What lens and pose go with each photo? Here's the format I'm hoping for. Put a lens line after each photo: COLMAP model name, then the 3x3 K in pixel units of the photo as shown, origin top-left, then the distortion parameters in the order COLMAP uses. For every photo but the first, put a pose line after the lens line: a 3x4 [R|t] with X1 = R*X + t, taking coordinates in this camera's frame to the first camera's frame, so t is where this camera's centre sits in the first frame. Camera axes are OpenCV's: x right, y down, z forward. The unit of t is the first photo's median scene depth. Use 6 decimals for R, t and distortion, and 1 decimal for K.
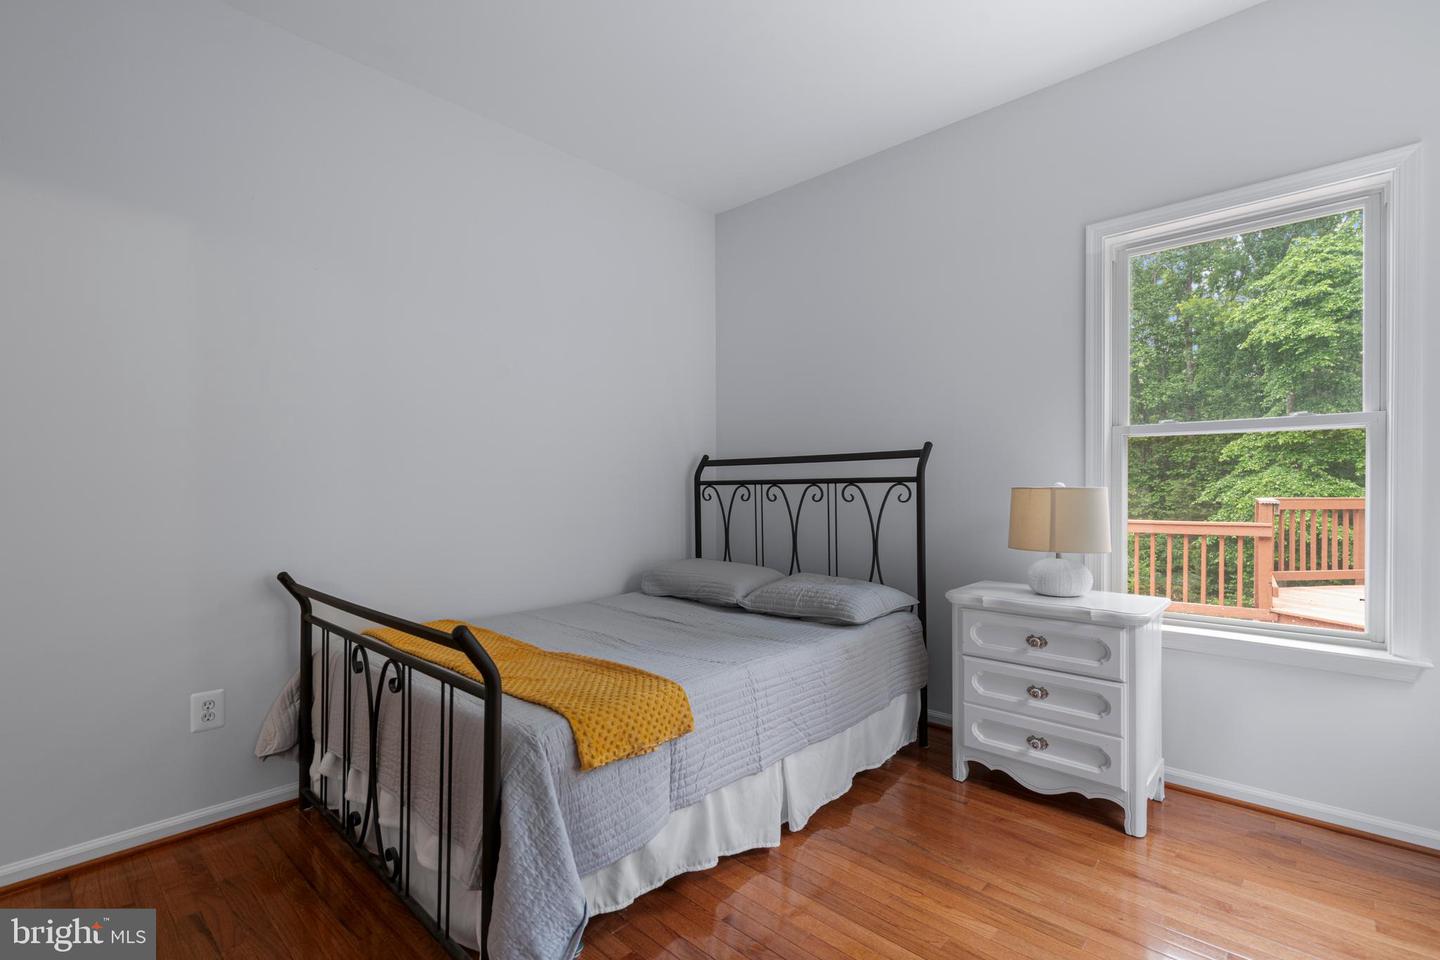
lens RADIAL K [[660.1, 0, 715.1], [0, 660.1, 473.0], [0, 0, 1]] dist [0.000567, 0.000257]
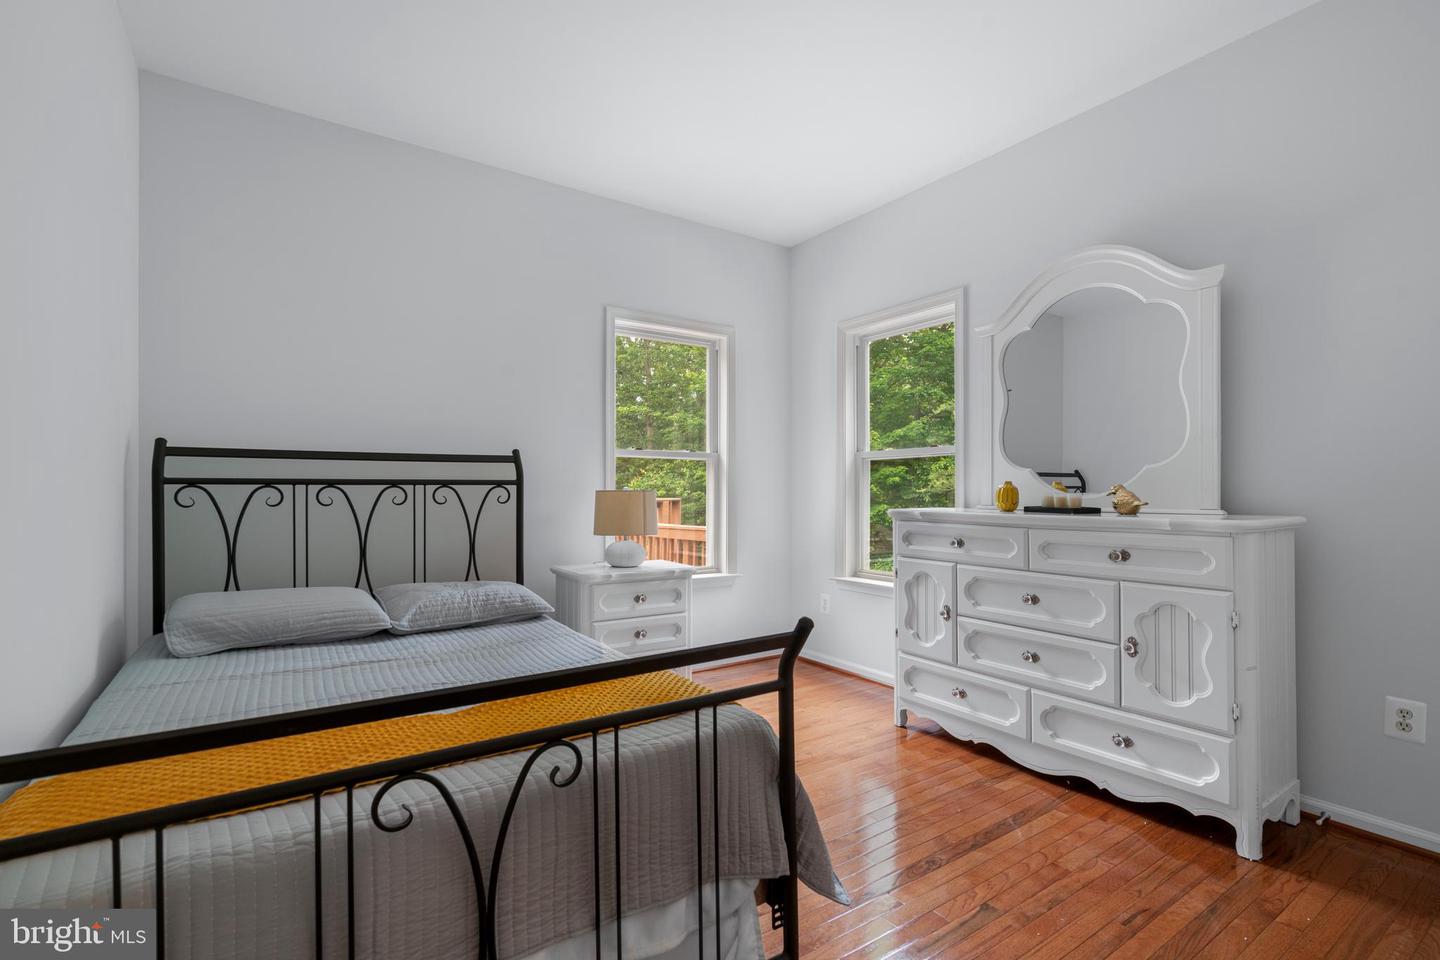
lens RADIAL K [[660.1, 0, 715.1], [0, 660.1, 473.0], [0, 0, 1]] dist [0.000567, 0.000257]
pose [[0.225999, 0.031868, 0.973606, -0.650774], [-0.023159, 0.999358, -0.027335, 0.014961], [-0.973852, -0.016370, 0.226592, 0.392001]]
